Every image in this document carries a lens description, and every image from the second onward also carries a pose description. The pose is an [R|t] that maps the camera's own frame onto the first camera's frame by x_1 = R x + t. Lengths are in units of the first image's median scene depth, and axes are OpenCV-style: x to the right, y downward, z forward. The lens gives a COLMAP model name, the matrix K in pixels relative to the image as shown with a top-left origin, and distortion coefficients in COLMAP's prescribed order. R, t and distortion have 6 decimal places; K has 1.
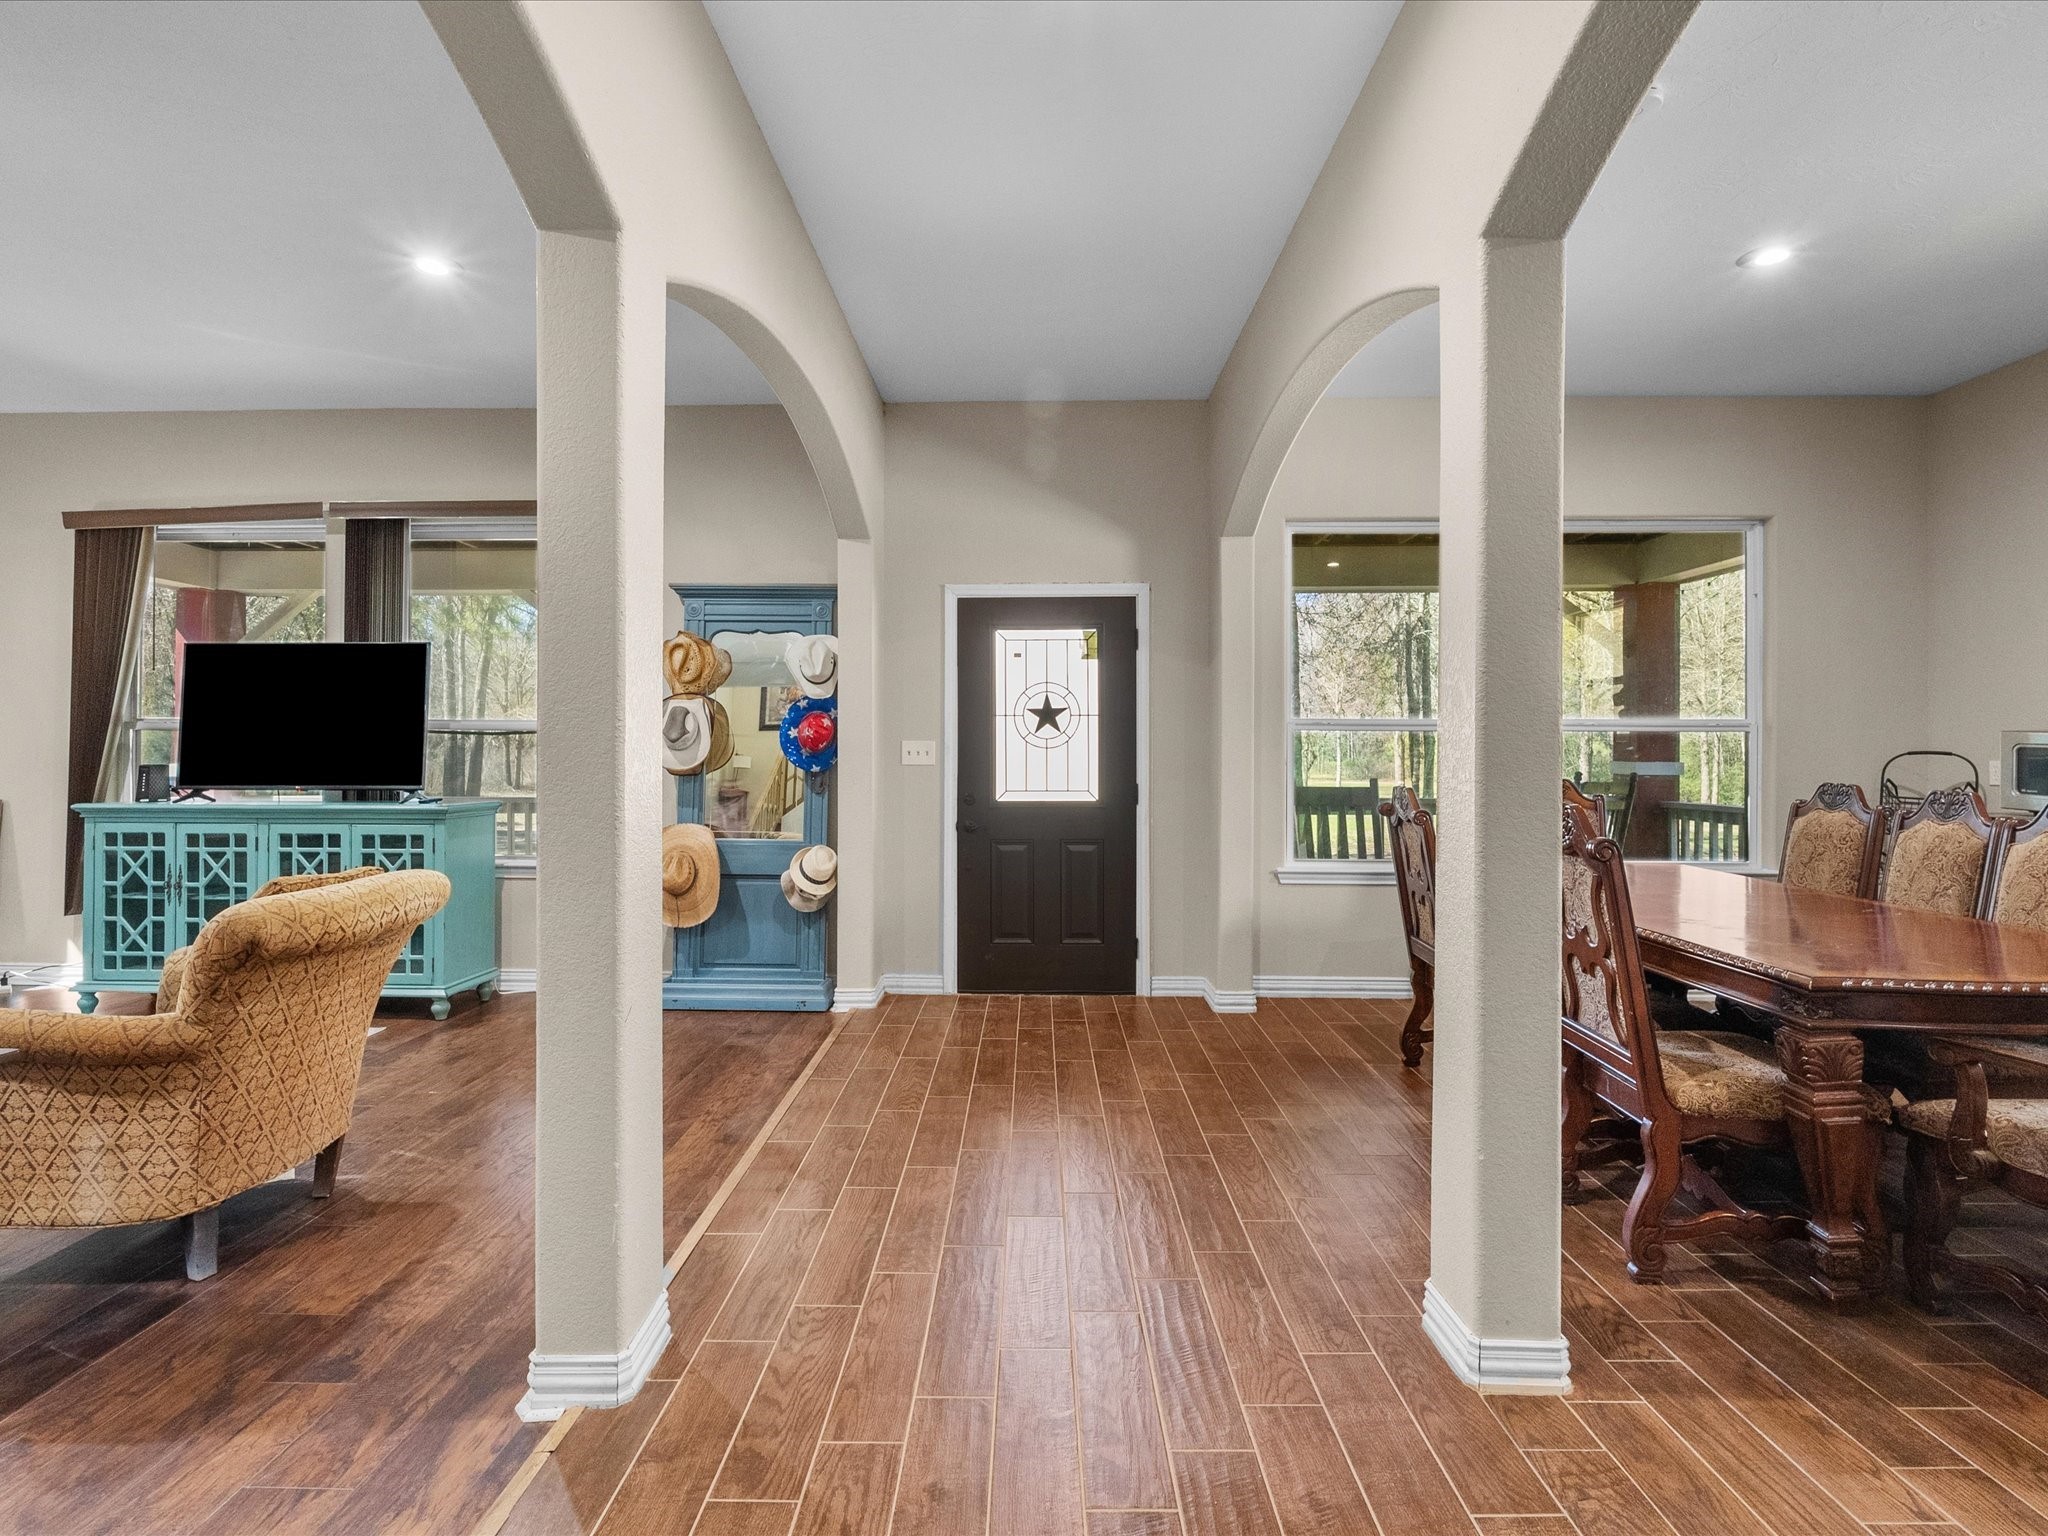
lens RADIAL K [[1005.9, 0, 1031.7], [0, 1005.9, 745.4], [0, 0, 1]] dist [-0.004226, -0.000232]
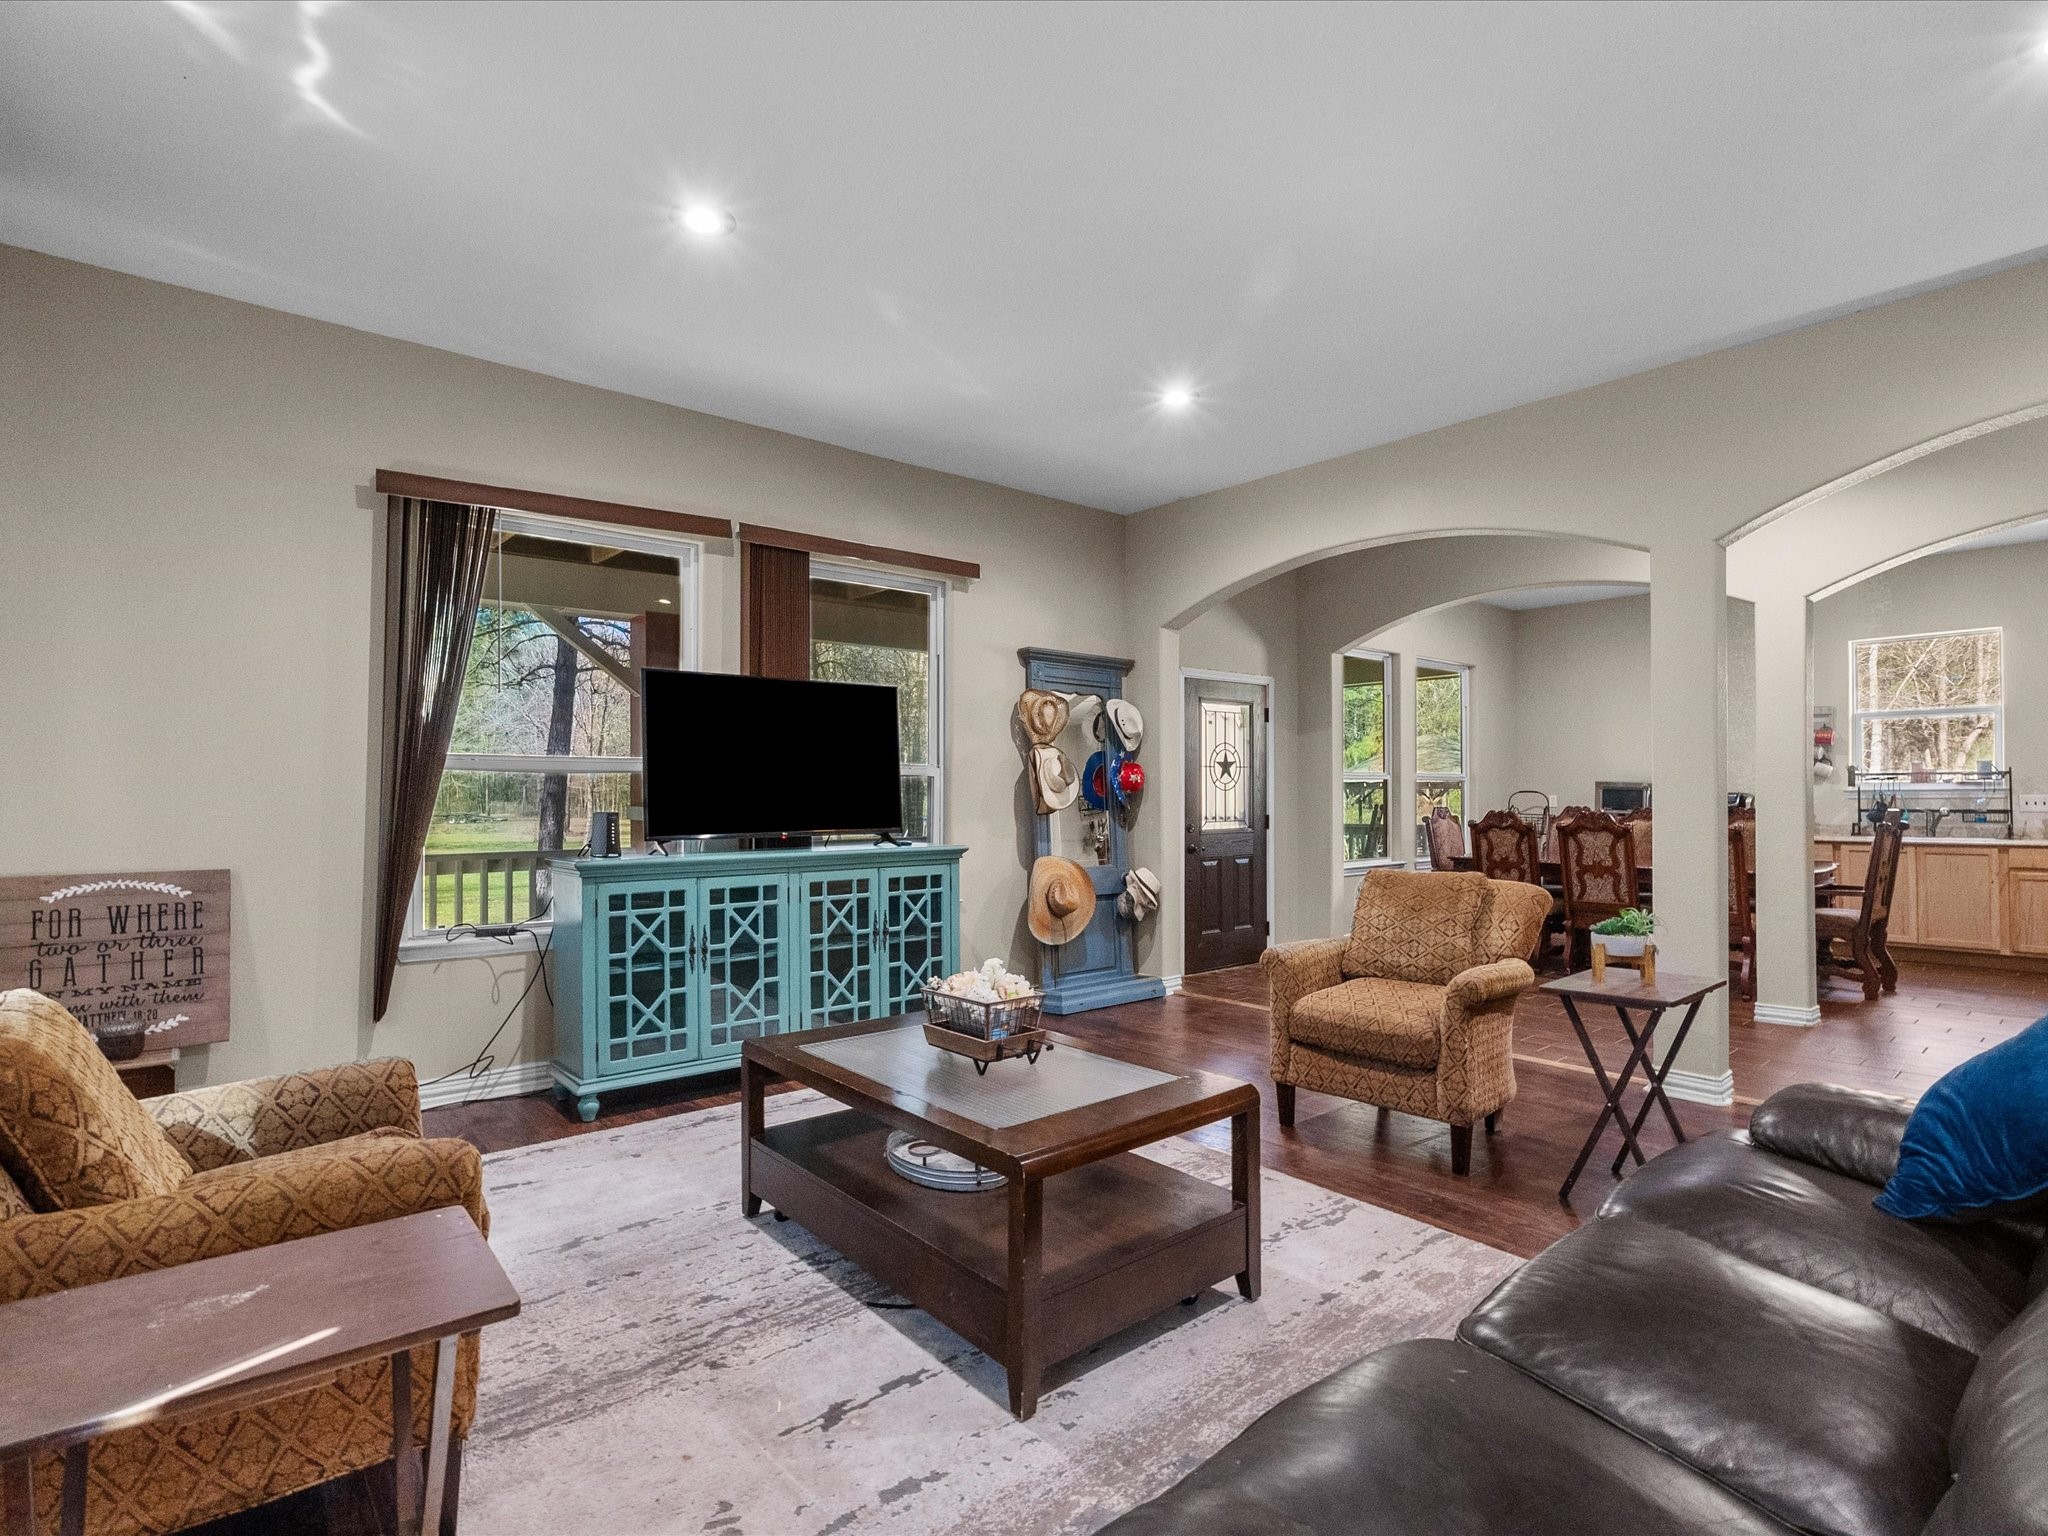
lens RADIAL K [[1012.9, 0, 1028.4], [0, 1012.9, 784.6], [0, 0, 1]] dist [-0.005918, 0.000128]
pose [[0.748802, 0.002043, 0.662790, -1.143024], [0.002184, 0.999982, -0.005550, 0.001718], [-0.662790, 0.005604, 0.748785, 0.141187]]
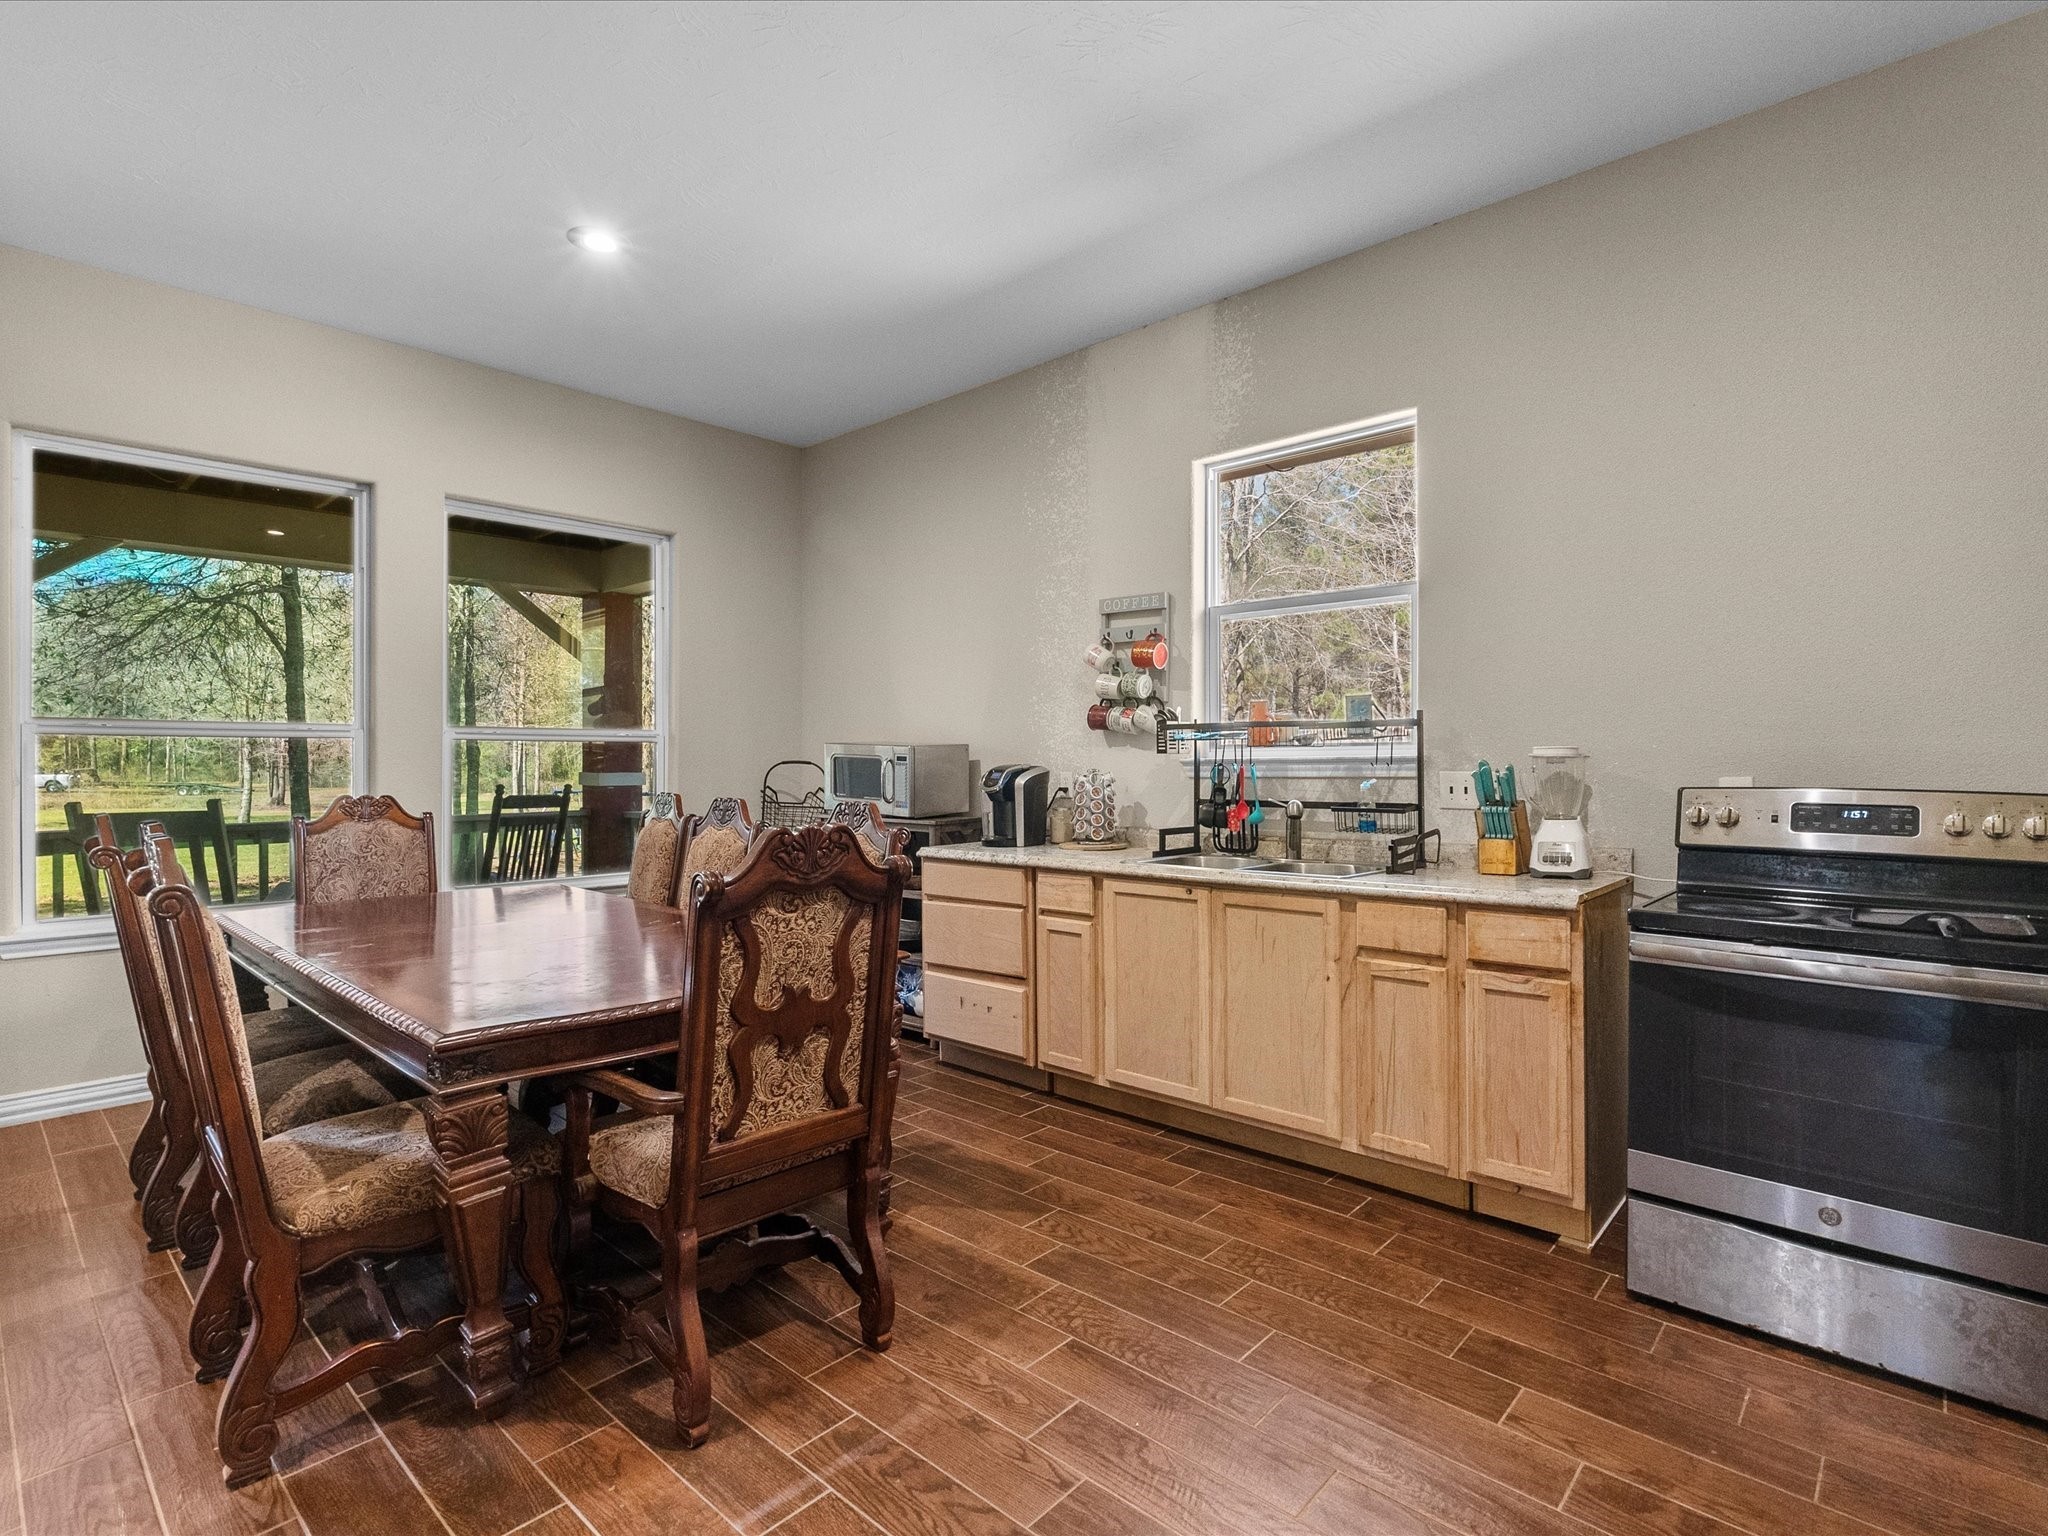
lens RADIAL K [[1003.6, 0, 1026.3], [0, 1003.6, 766.8], [0, 0, 1]] dist [-0.009765, 0.000912]
pose [[0.670669, -0.008766, 0.741705, 0.213347], [0.001852, 0.999947, 0.010143, 0.001746], [-0.741754, -0.005429, 0.670650, 0.041405]]
